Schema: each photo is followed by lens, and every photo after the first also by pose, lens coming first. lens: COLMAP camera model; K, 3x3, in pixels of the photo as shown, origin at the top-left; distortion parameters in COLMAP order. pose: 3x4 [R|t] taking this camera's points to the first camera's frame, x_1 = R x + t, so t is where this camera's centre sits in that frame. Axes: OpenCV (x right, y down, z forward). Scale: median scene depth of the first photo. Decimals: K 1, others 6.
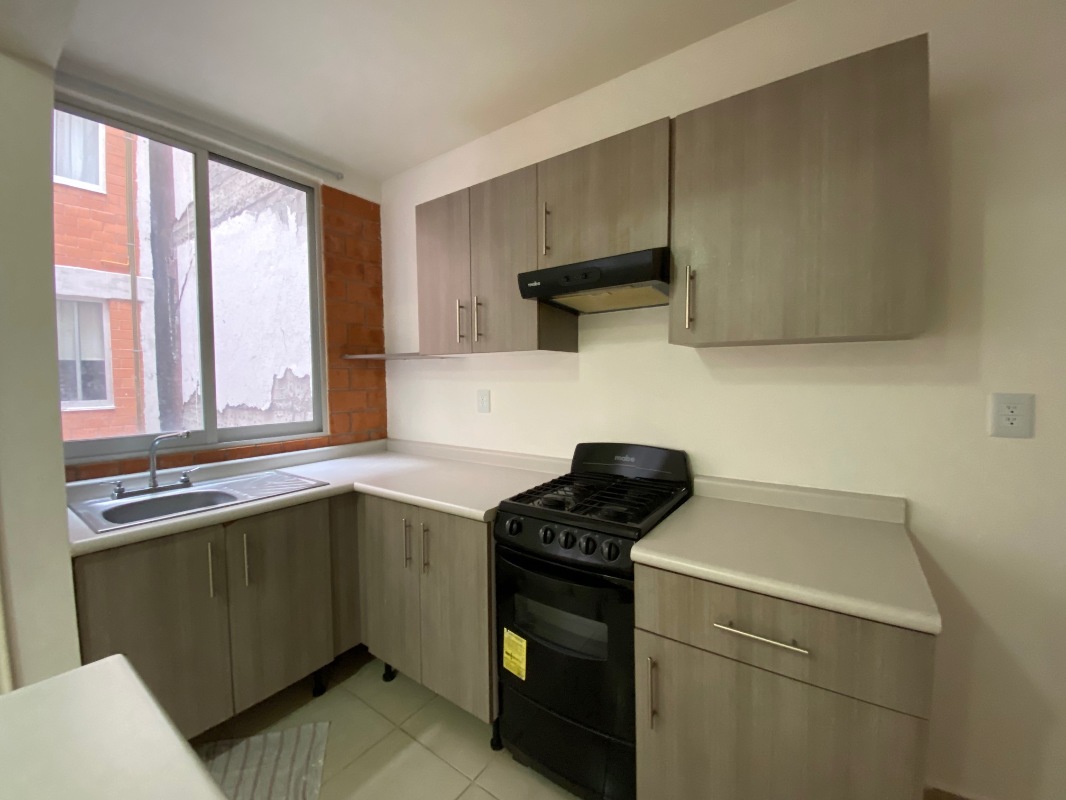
lens RADIAL K [[429.6, 0, 532.8], [0, 429.6, 395.9], [0, 0, 1]] dist [0.031068, -0.024804]
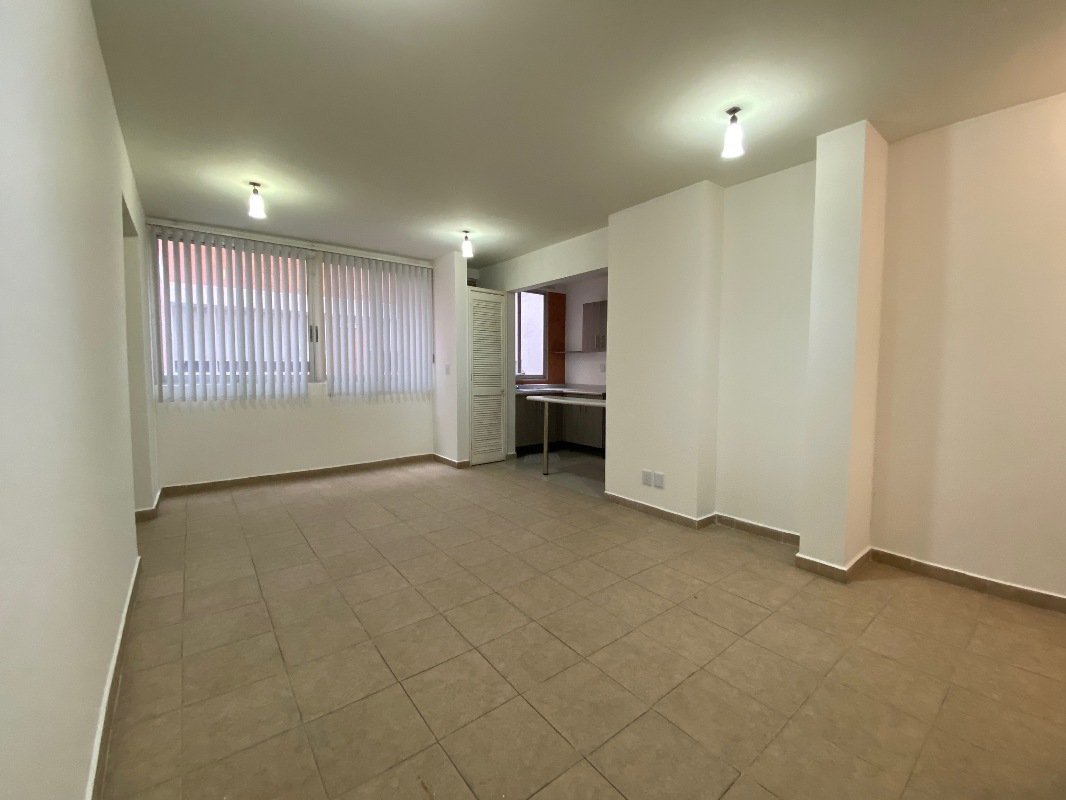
lens RADIAL K [[429.6, 0, 532.8], [0, 429.6, 395.9], [0, 0, 1]] dist [0.031068, -0.024804]
pose [[0.959483, 0.035310, -0.279544, 0.278650], [-0.029340, 0.999244, 0.025513, 0.157355], [0.280233, -0.016278, 0.959794, -2.157236]]
